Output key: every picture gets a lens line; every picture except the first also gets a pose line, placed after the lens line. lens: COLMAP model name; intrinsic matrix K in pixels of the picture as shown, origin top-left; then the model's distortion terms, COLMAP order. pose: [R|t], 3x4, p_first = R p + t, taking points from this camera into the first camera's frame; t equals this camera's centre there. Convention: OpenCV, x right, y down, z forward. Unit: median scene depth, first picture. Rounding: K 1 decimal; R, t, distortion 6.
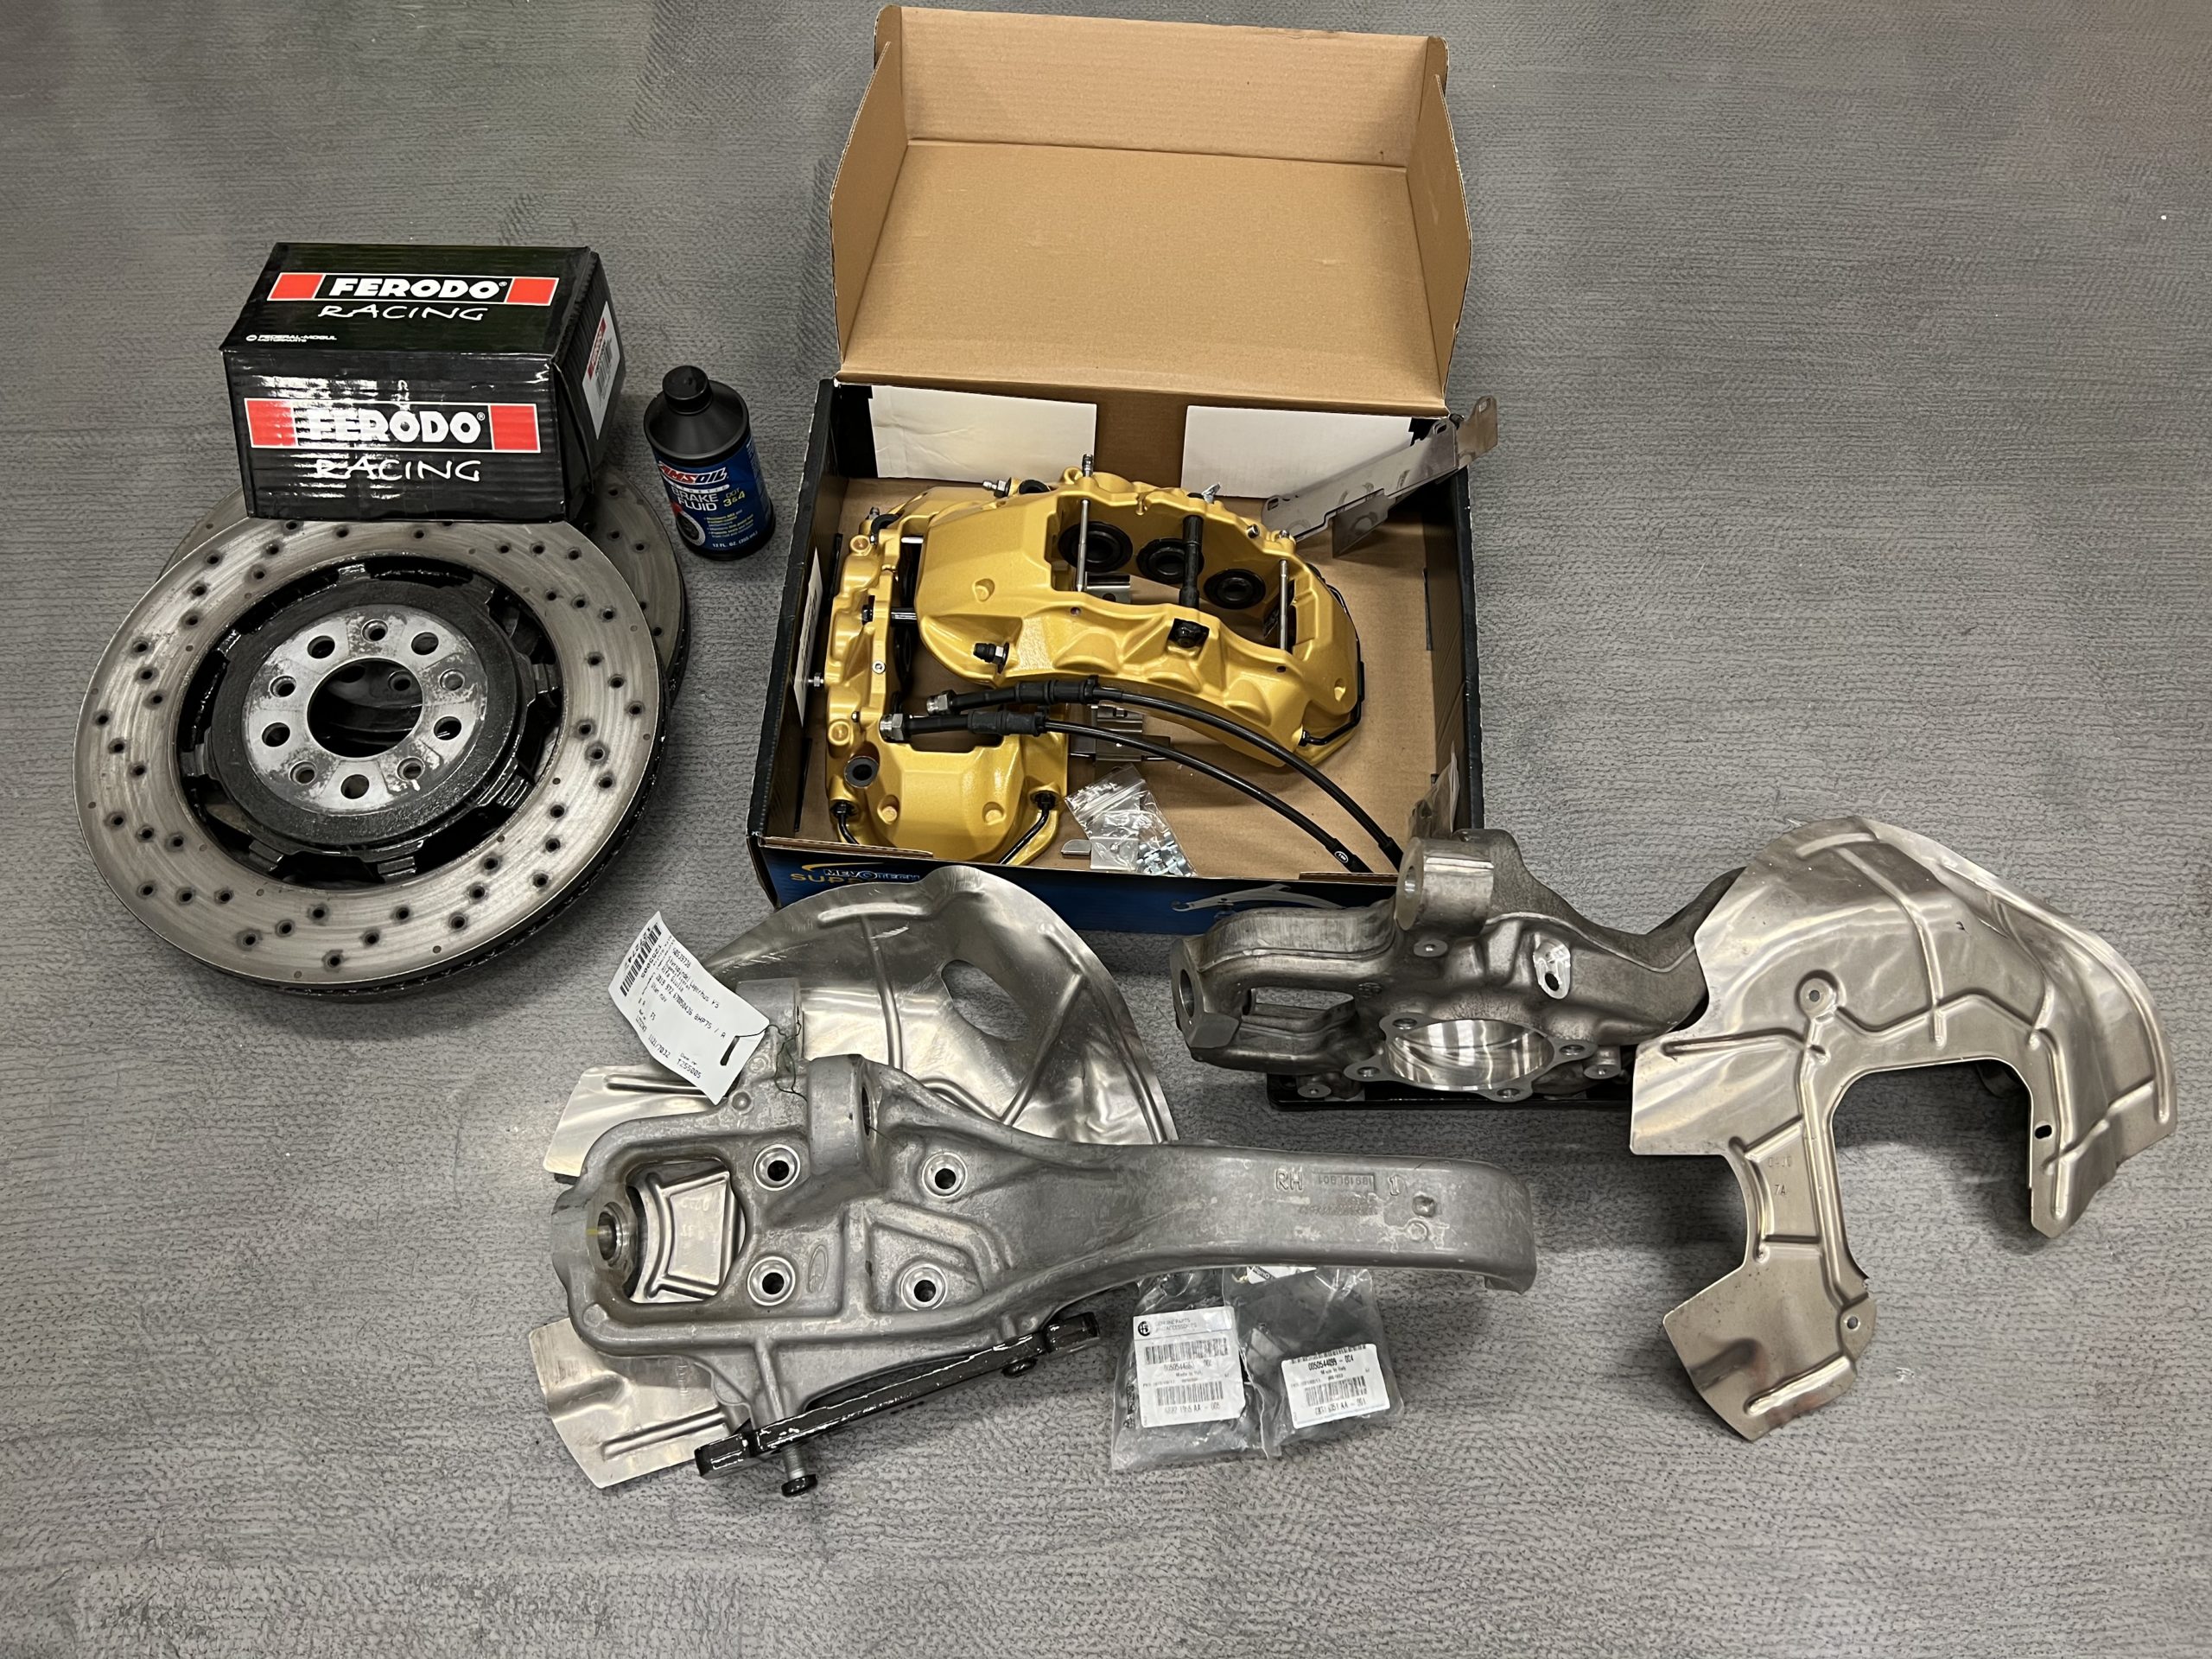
lens RADIAL K [[2101.0, 0, 1106.0], [0, 2101.0, 829.5], [0, 0, 1]] dist [0.115530, -0.285950]
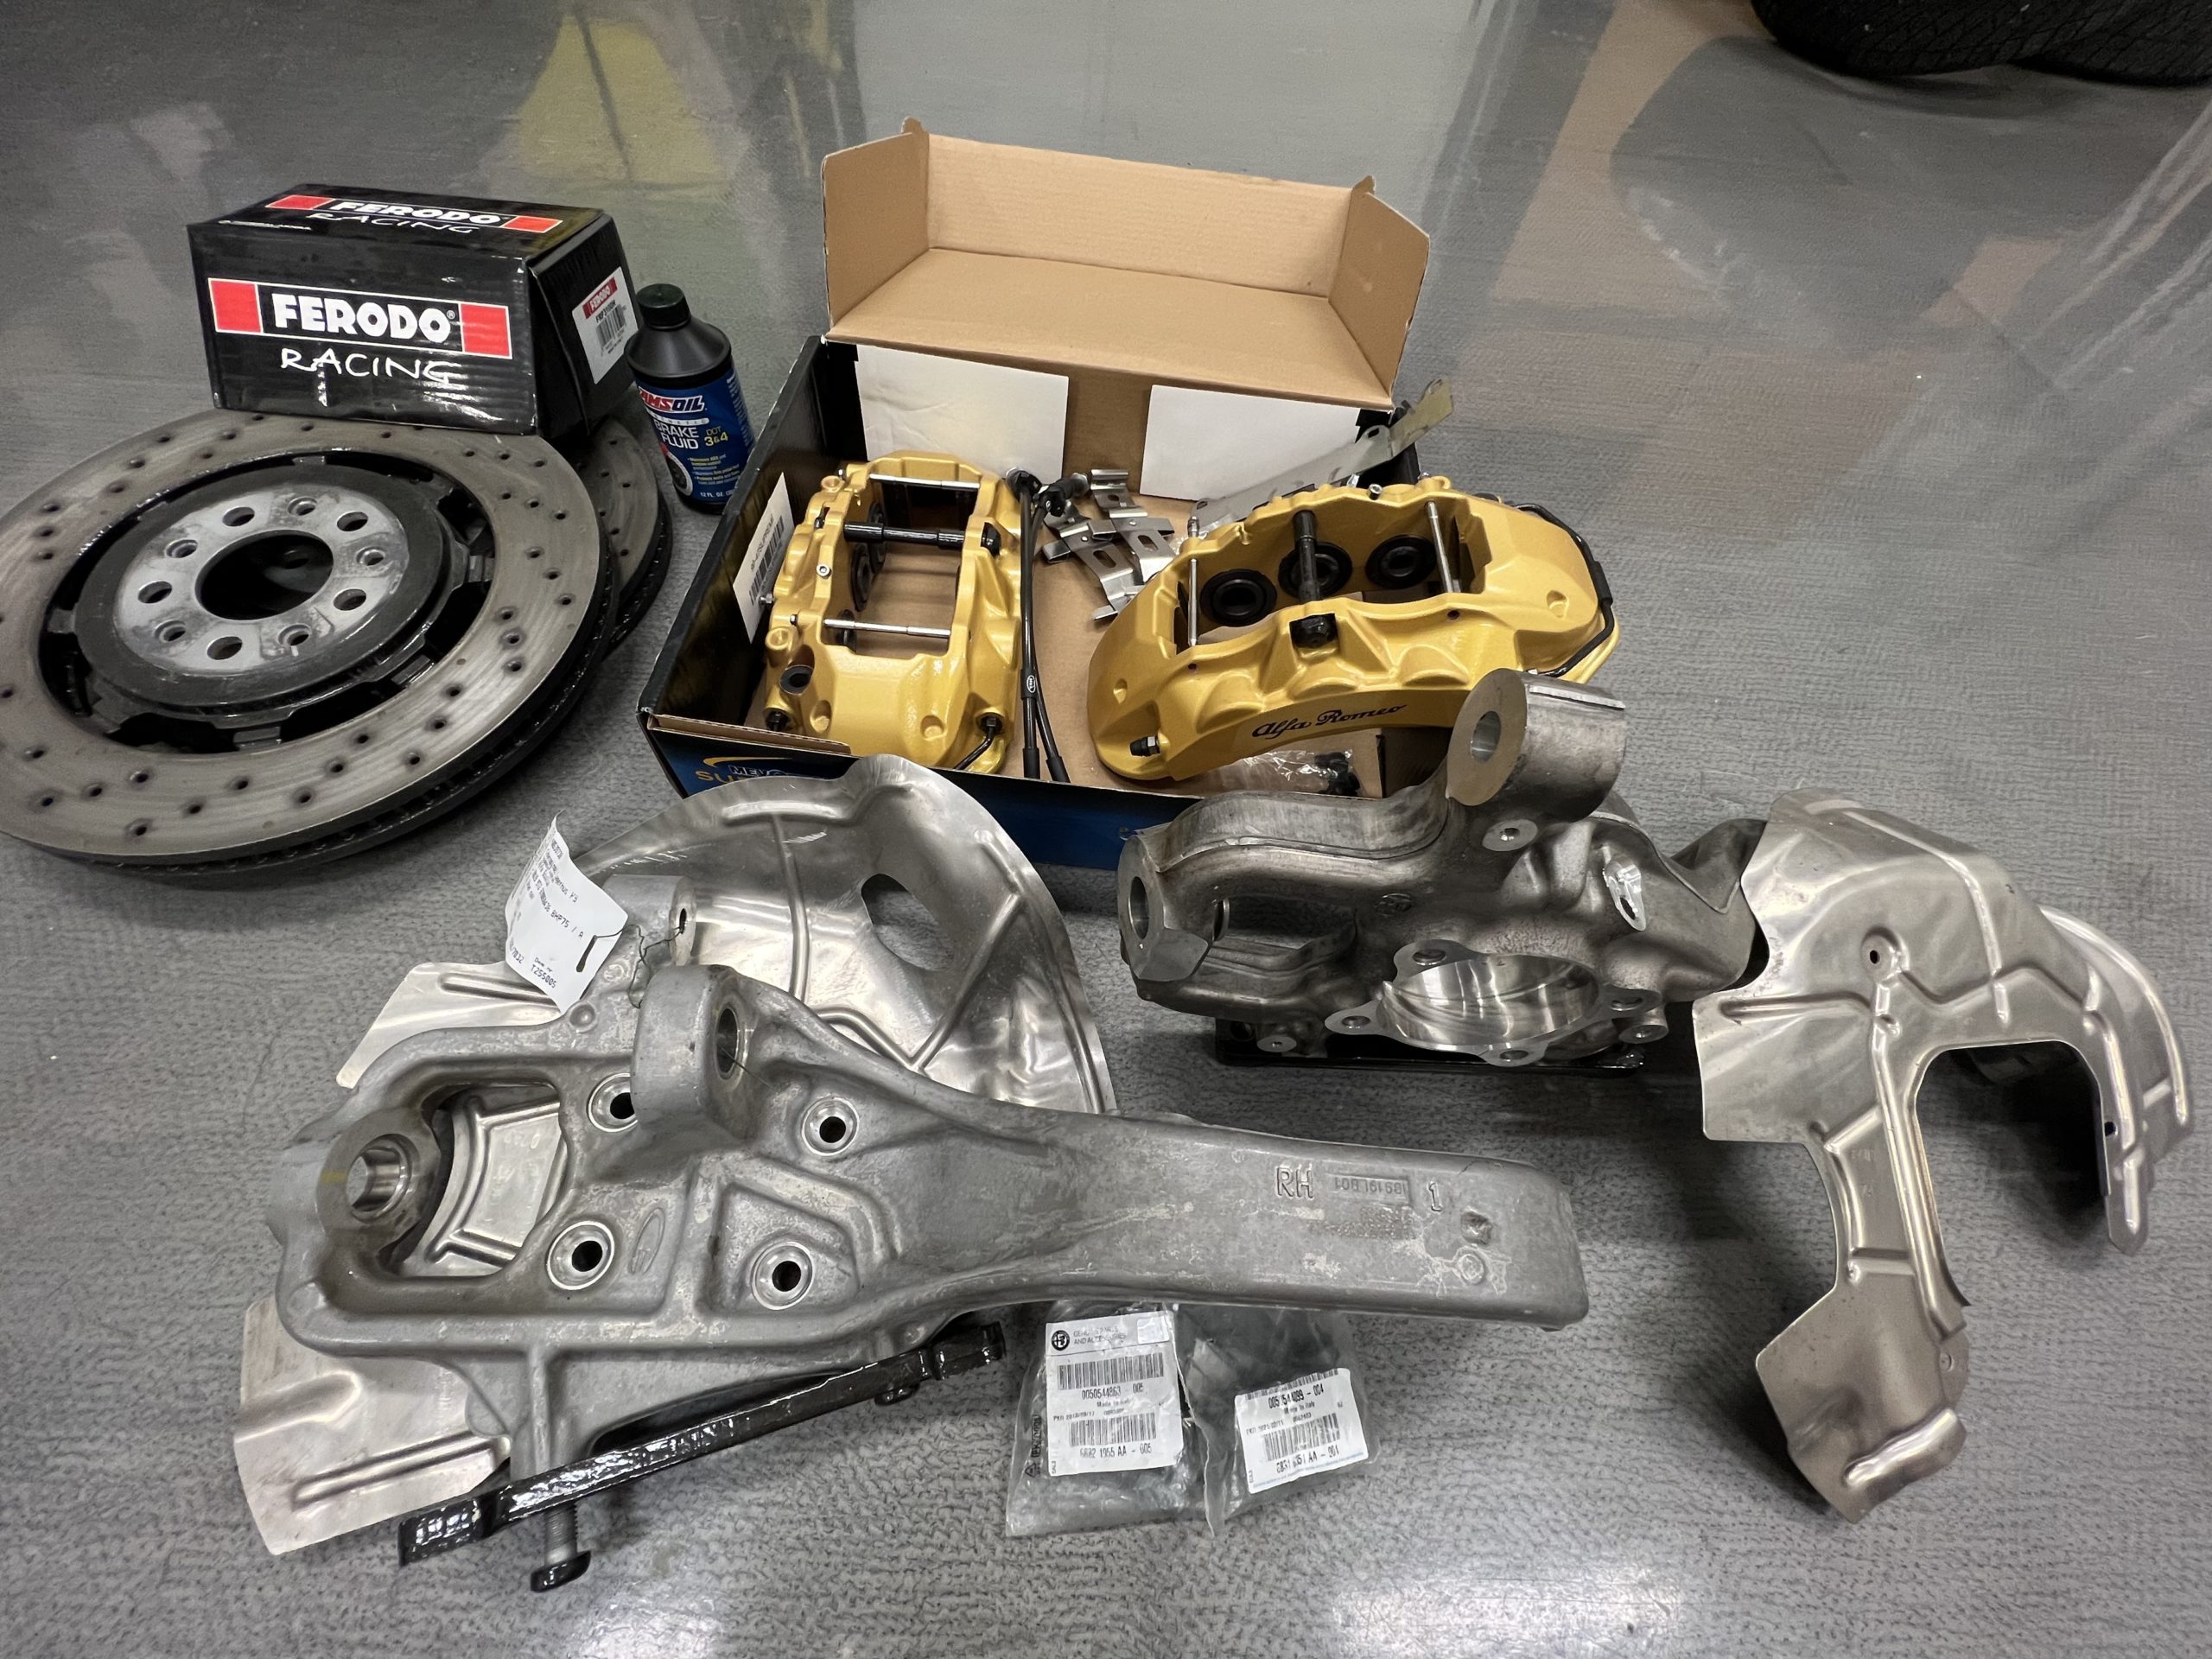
lens RADIAL K [[966.7, 0, 1106.0], [0, 966.7, 829.5], [0, 0, 1]] dist [-0.001662, 0.000666]
pose [[0.997815, 0.056627, 0.034042, 0.012170], [-0.053168, 0.994047, -0.095098, 0.080968], [-0.039225, 0.093080, 0.994886, 0.621360]]
